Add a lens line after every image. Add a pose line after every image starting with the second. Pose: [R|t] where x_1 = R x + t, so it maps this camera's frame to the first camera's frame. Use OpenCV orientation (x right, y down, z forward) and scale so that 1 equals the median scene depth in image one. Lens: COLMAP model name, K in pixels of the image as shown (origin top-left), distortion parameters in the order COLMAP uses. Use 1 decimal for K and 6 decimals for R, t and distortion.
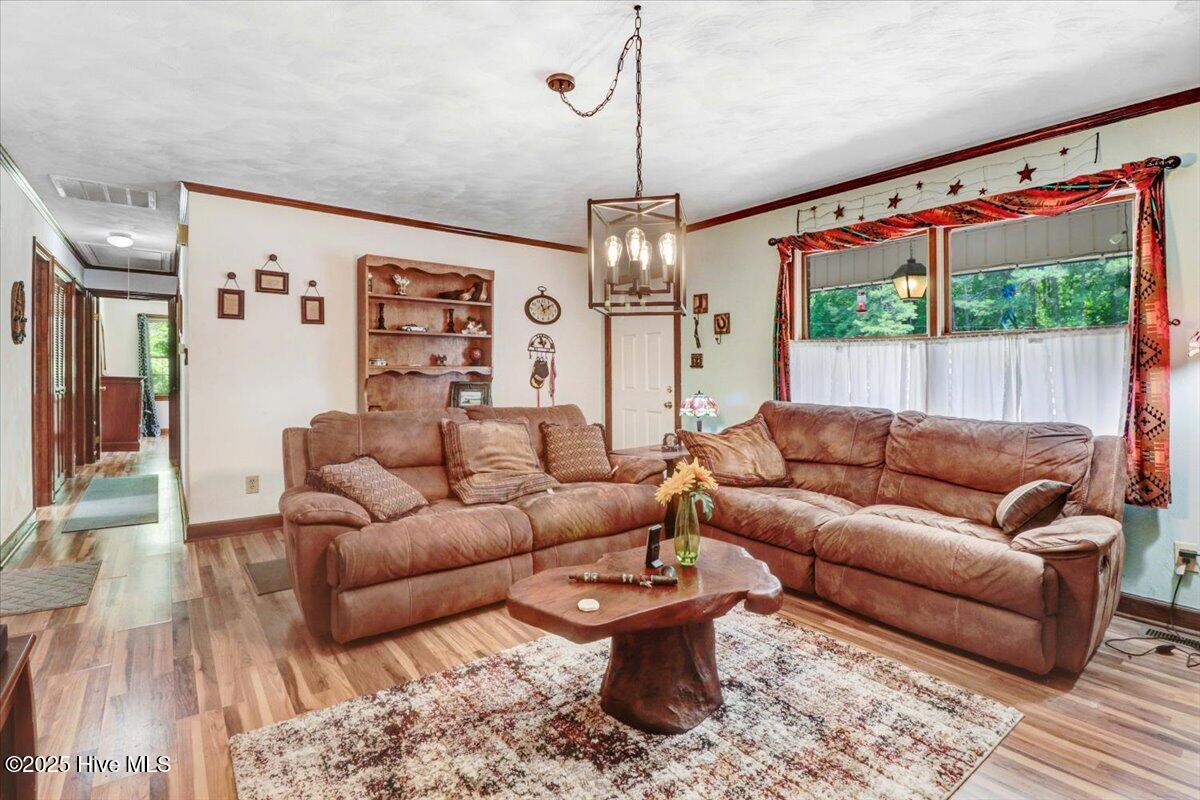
lens RADIAL K [[577.1, 0, 583.9], [0, 577.1, 383.5], [0, 0, 1]] dist [-0.003352, -0.002603]
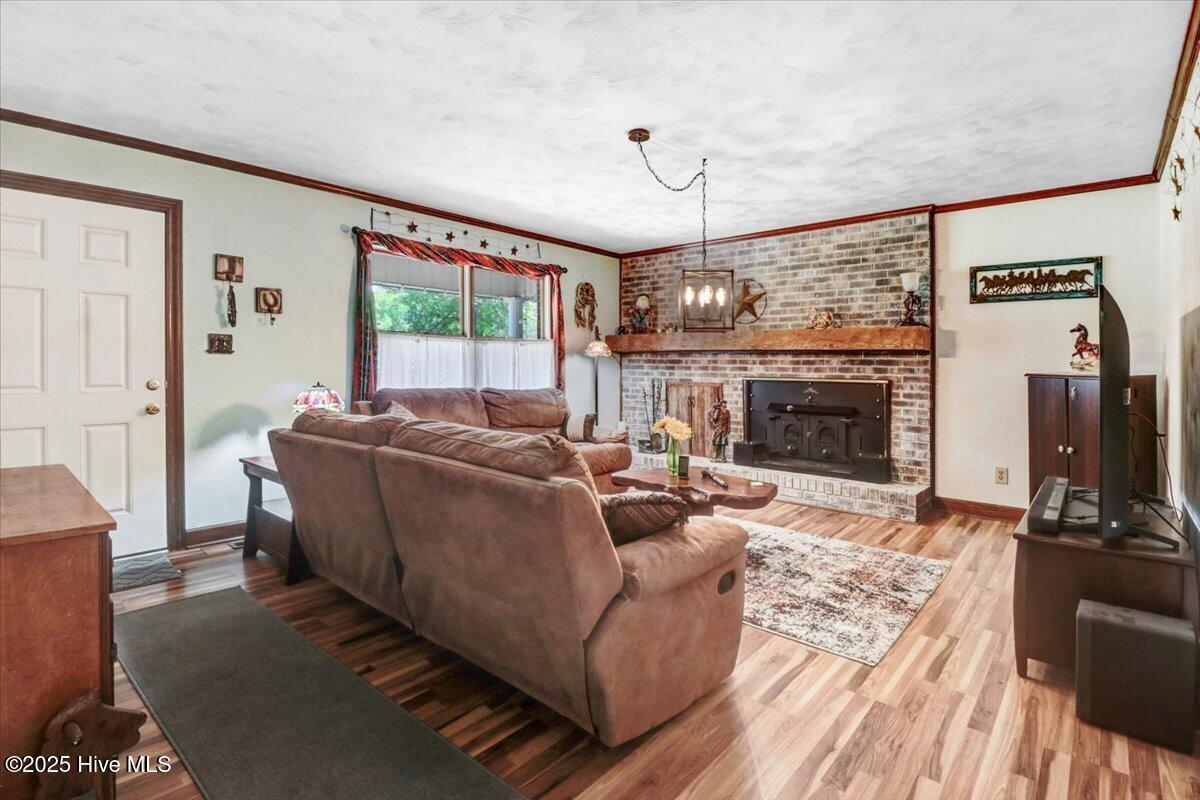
lens RADIAL K [[577.1, 0, 612.4], [0, 577.1, 366.4], [0, 0, 1]] dist [-0.003352, -0.002603]
pose [[-0.230895, 0.000050, 0.972979, -0.908267], [0.014950, 0.999882, 0.003496, -0.009537], [-0.972864, 0.015353, -0.230869, 0.985546]]
